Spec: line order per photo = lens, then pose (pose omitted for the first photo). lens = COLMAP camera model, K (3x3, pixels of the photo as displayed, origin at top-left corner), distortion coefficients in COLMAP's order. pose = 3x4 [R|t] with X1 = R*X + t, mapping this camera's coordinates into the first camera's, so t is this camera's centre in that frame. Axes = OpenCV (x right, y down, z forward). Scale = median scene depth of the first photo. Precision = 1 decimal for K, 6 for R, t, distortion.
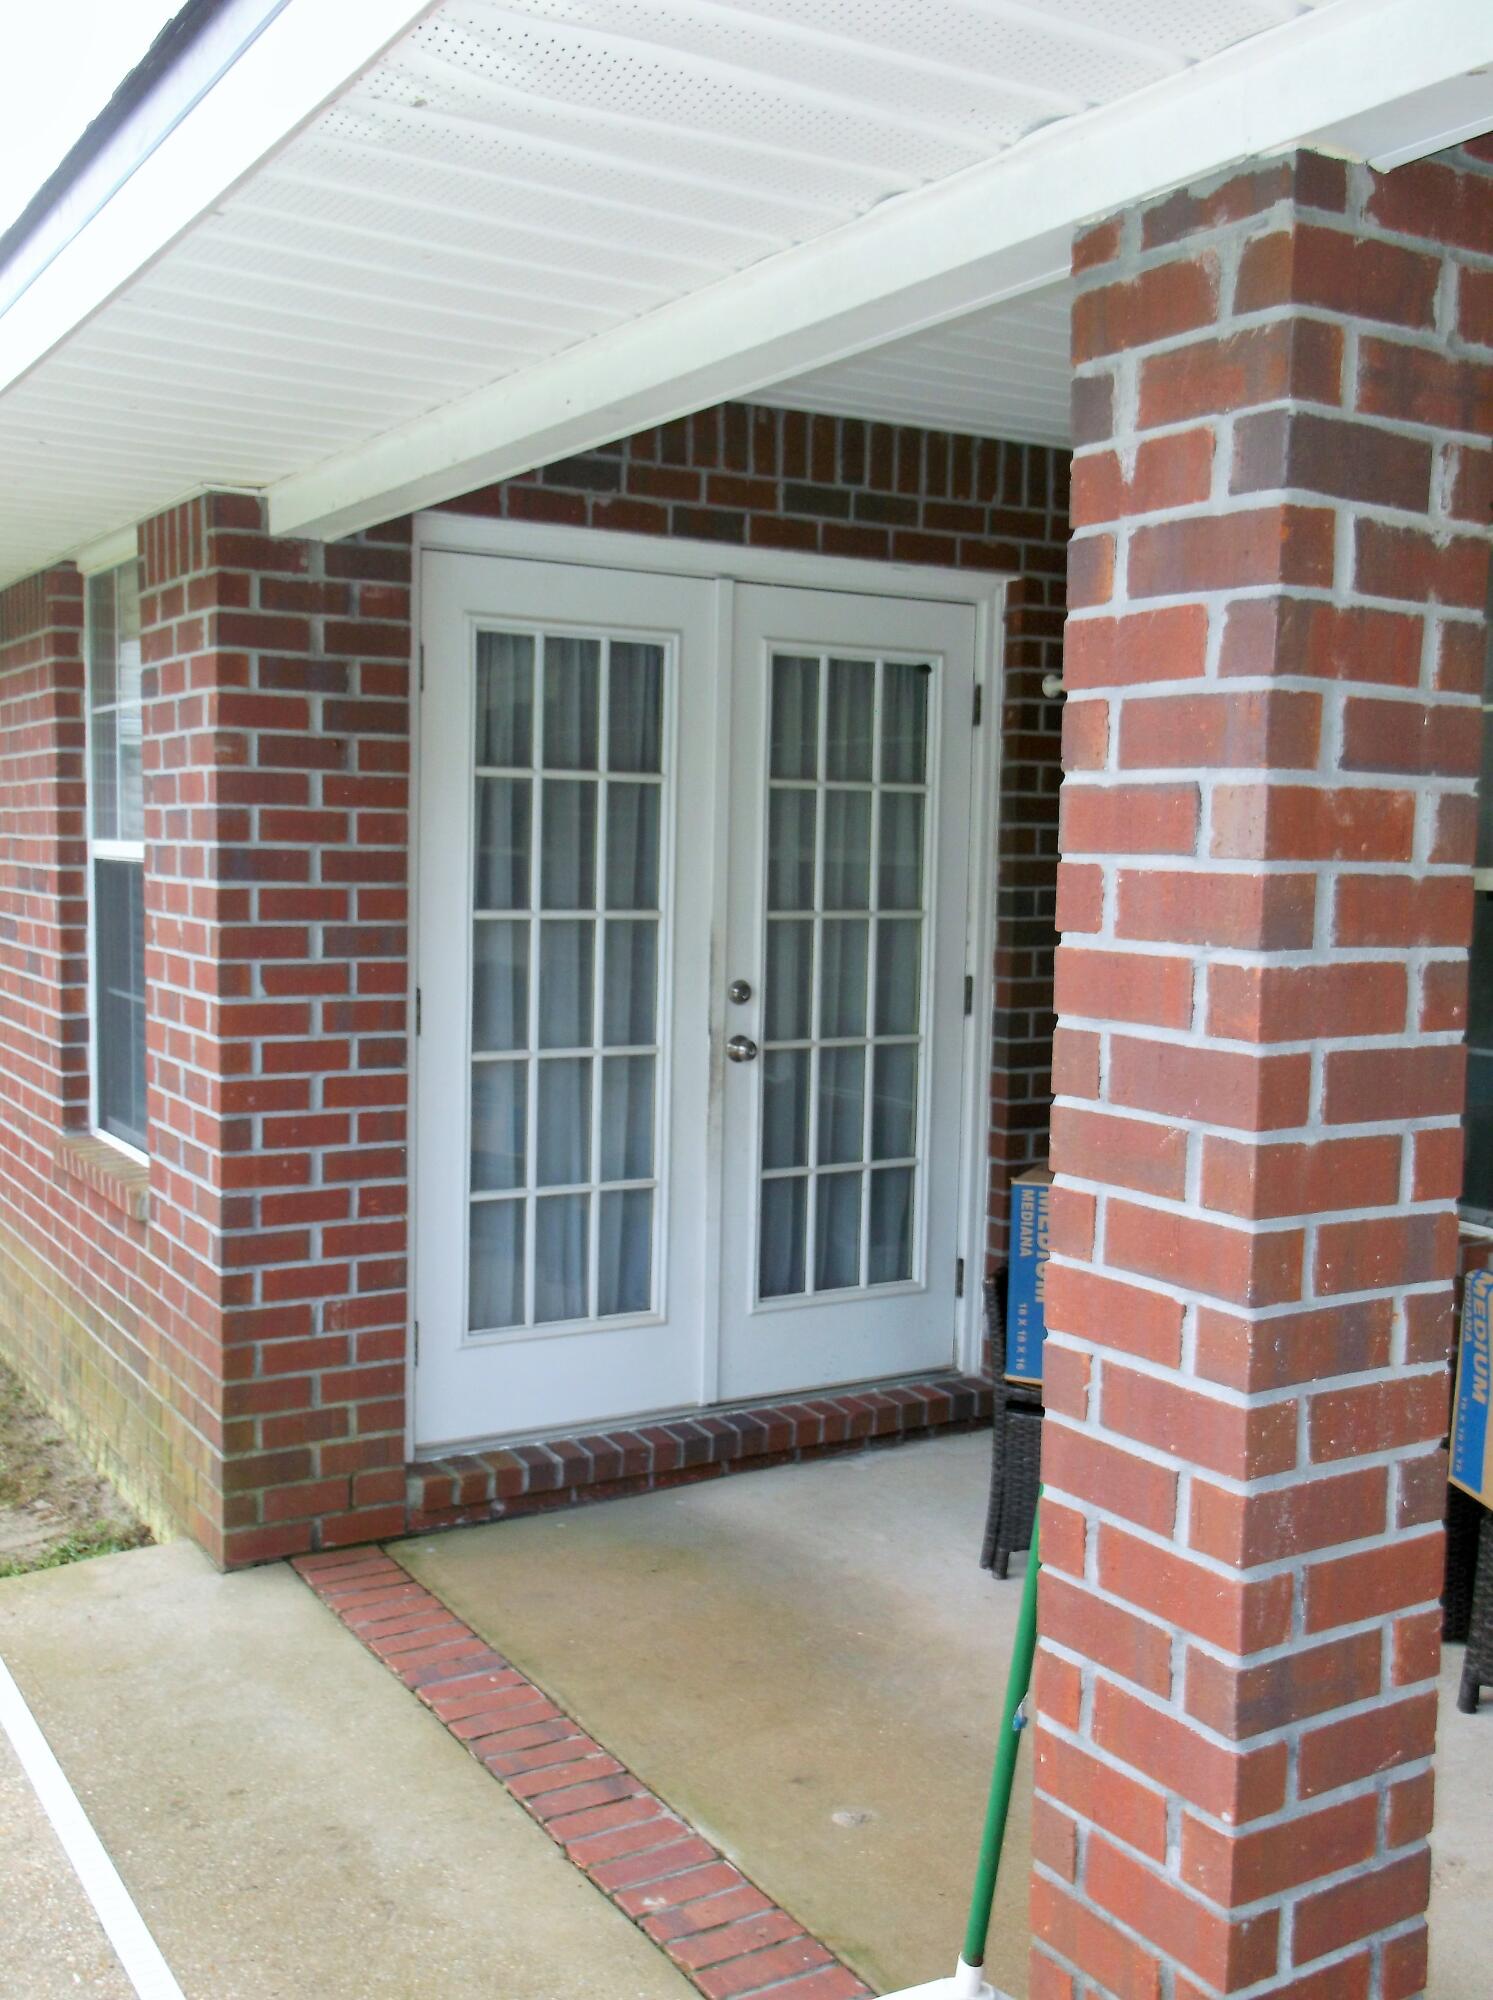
lens RADIAL K [[1965.7, 0, 740.6], [0, 1965.7, 1012.4], [0, 0, 1]] dist [0.017193, -0.013972]
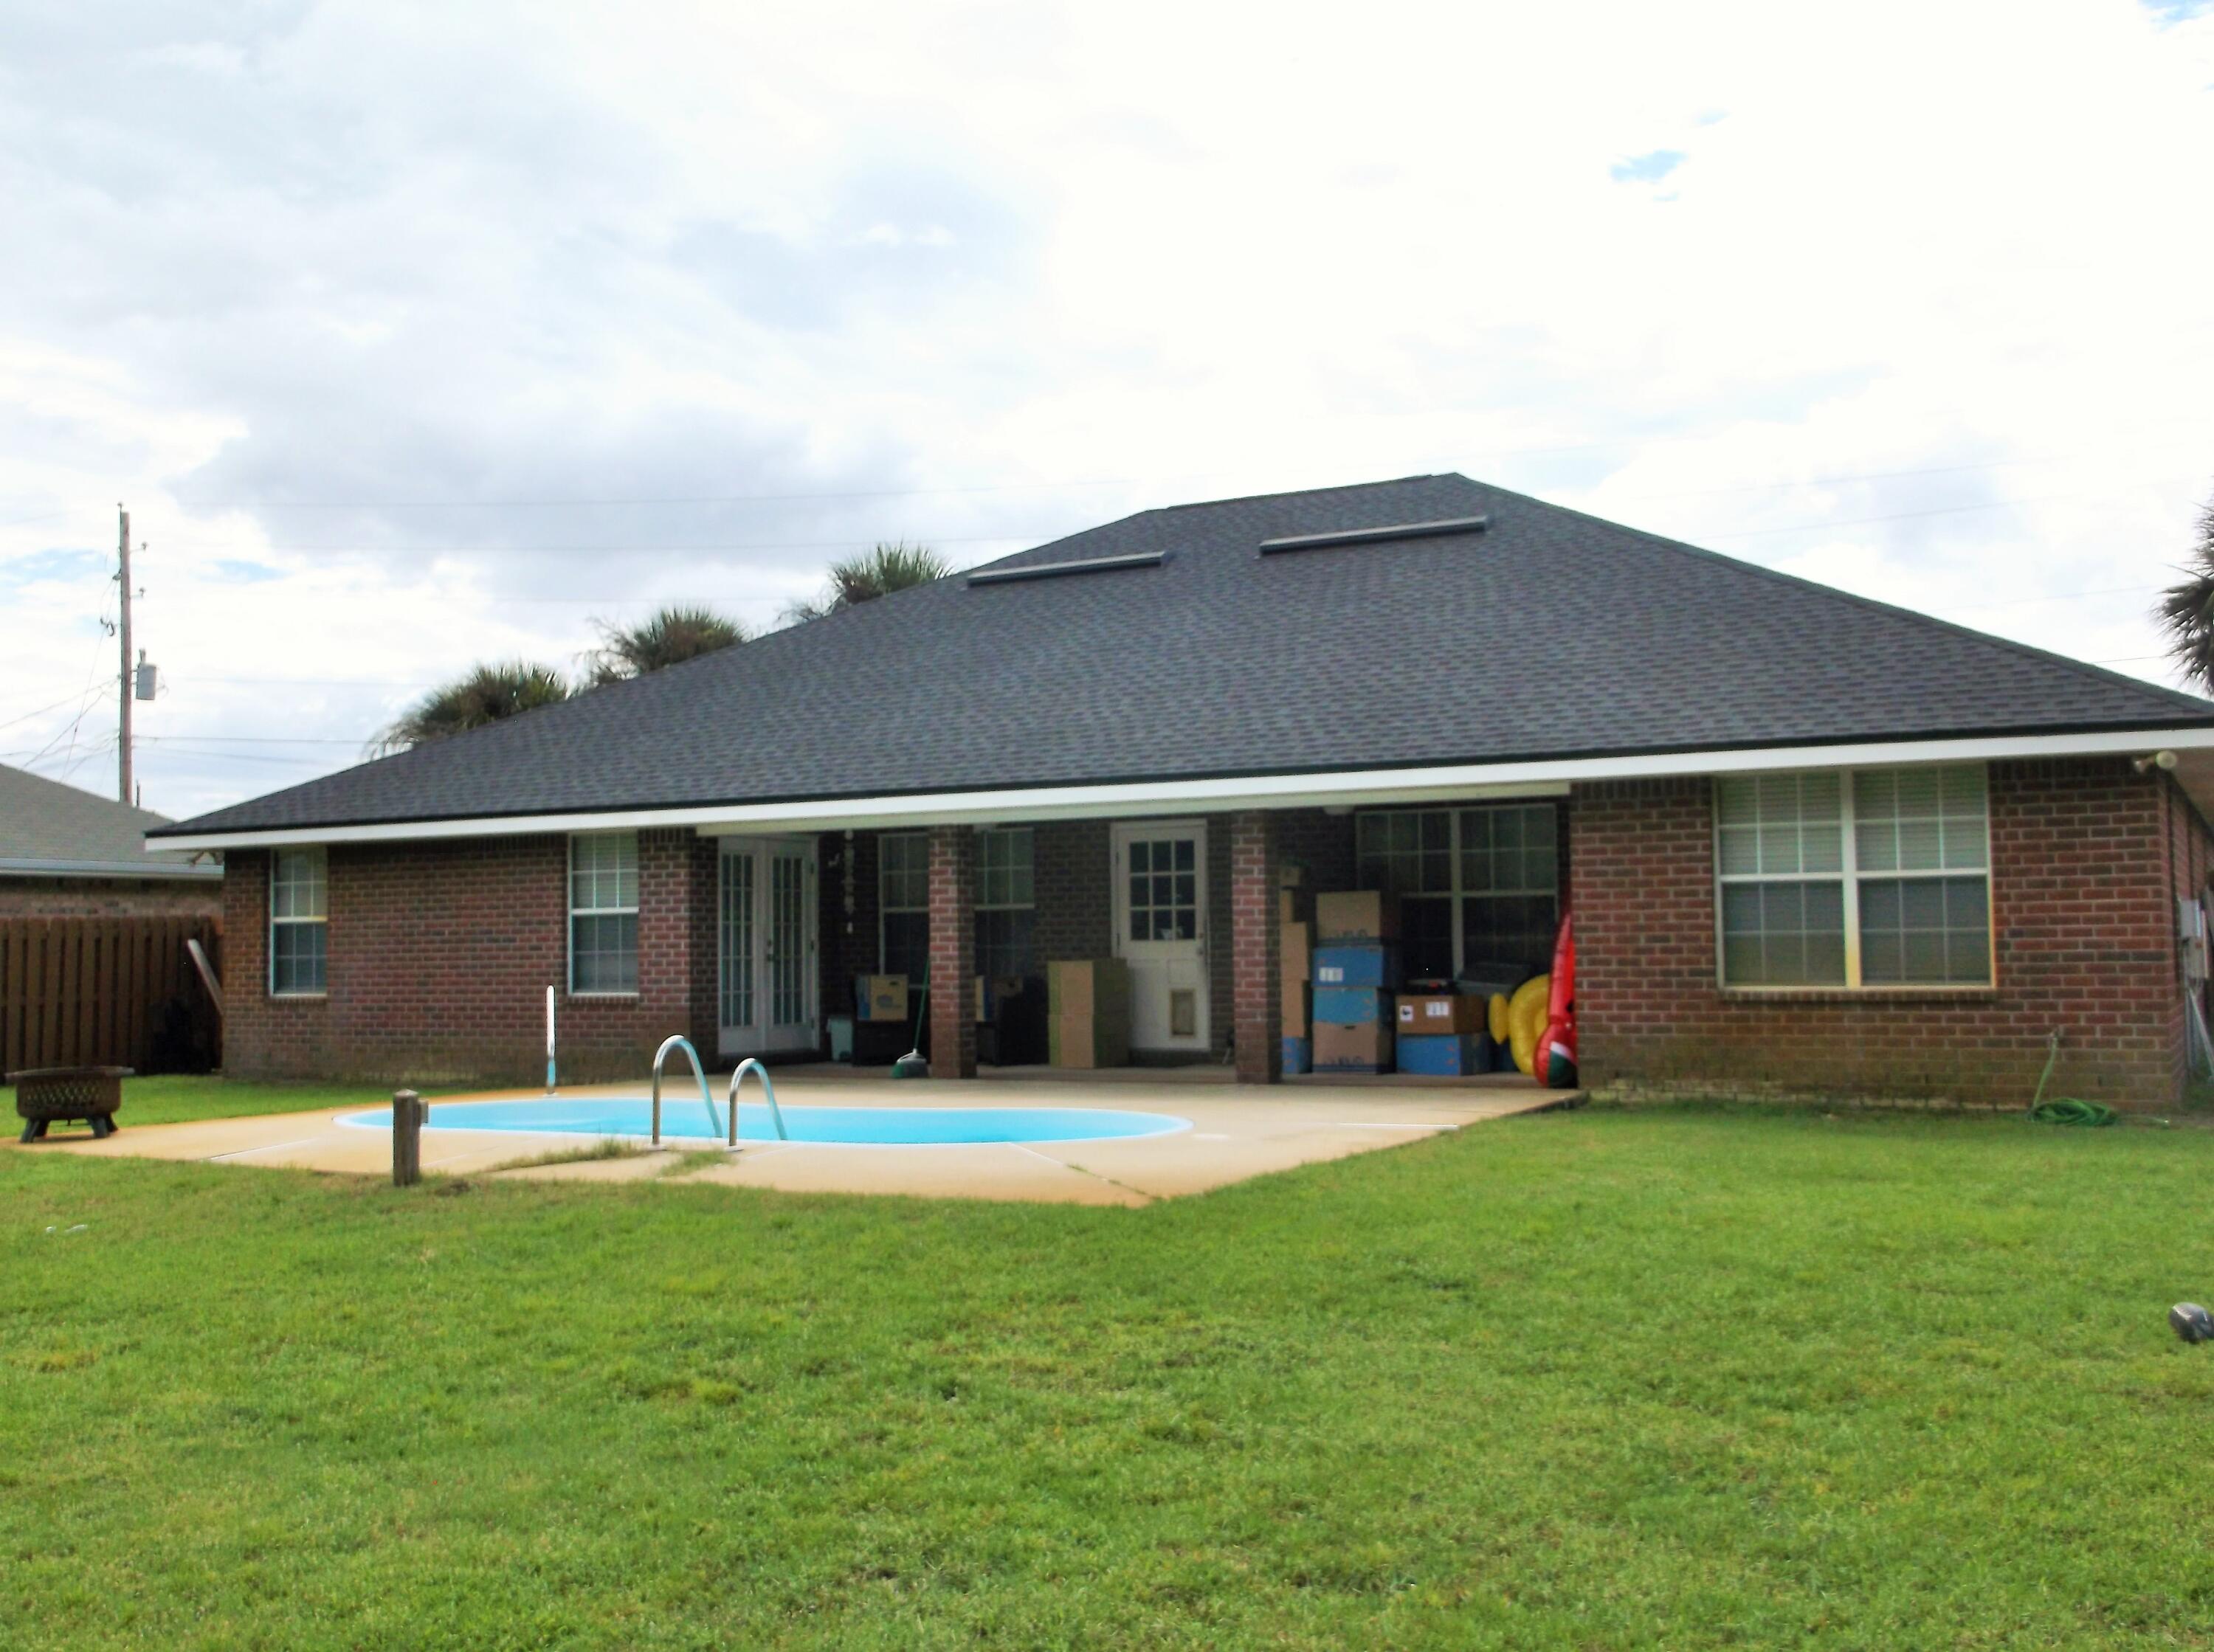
lens RADIAL K [[2175.8, 0, 1100.0], [0, 2175.8, 820.3], [0, 0, 1]] dist [0.017193, -0.013972]
pose [[0.856790, 0.005502, 0.515637, -1.702238], [0.072862, 0.988619, -0.131617, 0.372722], [-0.510493, 0.150339, 0.846638, -3.099517]]
